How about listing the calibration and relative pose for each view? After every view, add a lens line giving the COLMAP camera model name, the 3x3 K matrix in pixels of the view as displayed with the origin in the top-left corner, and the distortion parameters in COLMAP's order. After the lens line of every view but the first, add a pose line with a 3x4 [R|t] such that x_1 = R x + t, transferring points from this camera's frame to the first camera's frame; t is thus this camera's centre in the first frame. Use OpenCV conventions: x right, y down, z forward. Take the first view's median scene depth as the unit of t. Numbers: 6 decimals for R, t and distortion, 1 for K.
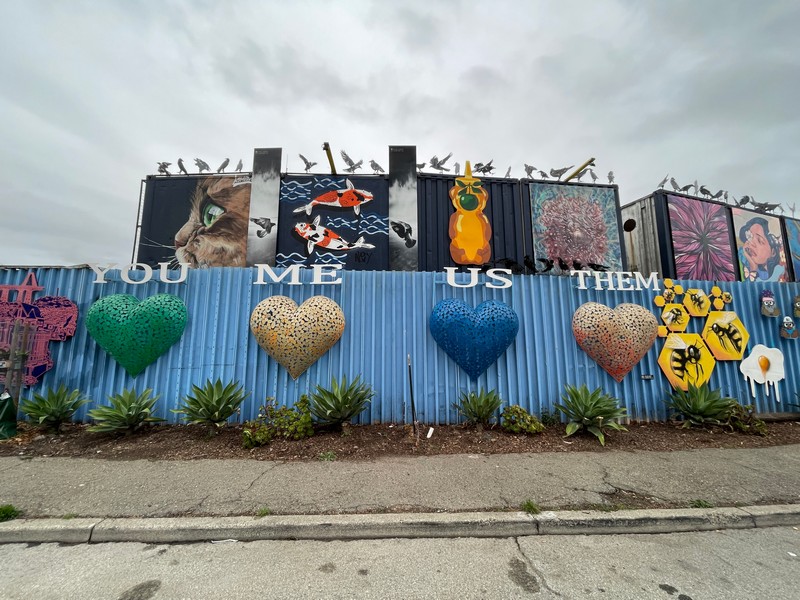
lens RADIAL K [[319.7, 0, 400.0], [0, 319.7, 300.0], [0, 0, 1]] dist [-0.001368, -0.000093]
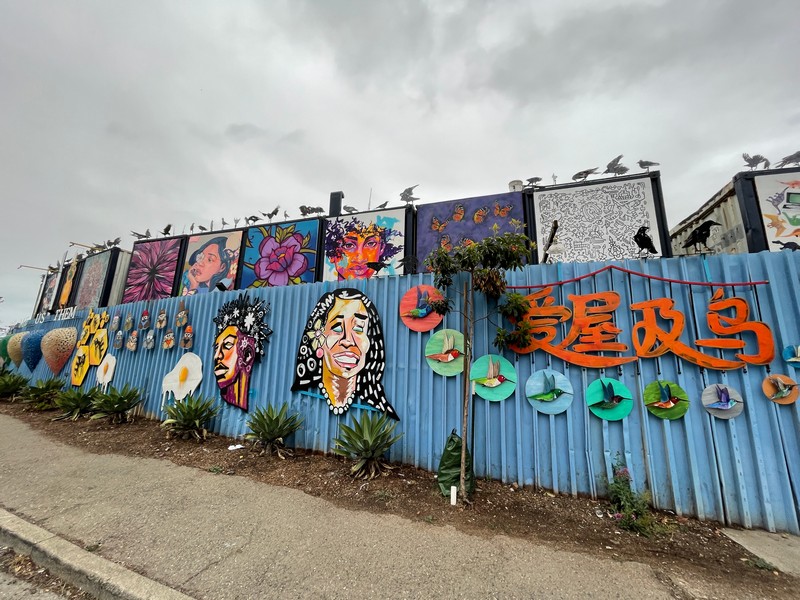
lens RADIAL K [[319.7, 0, 400.0], [0, 319.7, 300.0], [0, 0, 1]] dist [-0.001368, -0.000093]
pose [[0.803657, -0.099121, -0.586779, 2.907725], [0.056129, 0.994261, -0.091079, 0.109635], [0.592439, 0.040261, 0.804608, 0.662596]]
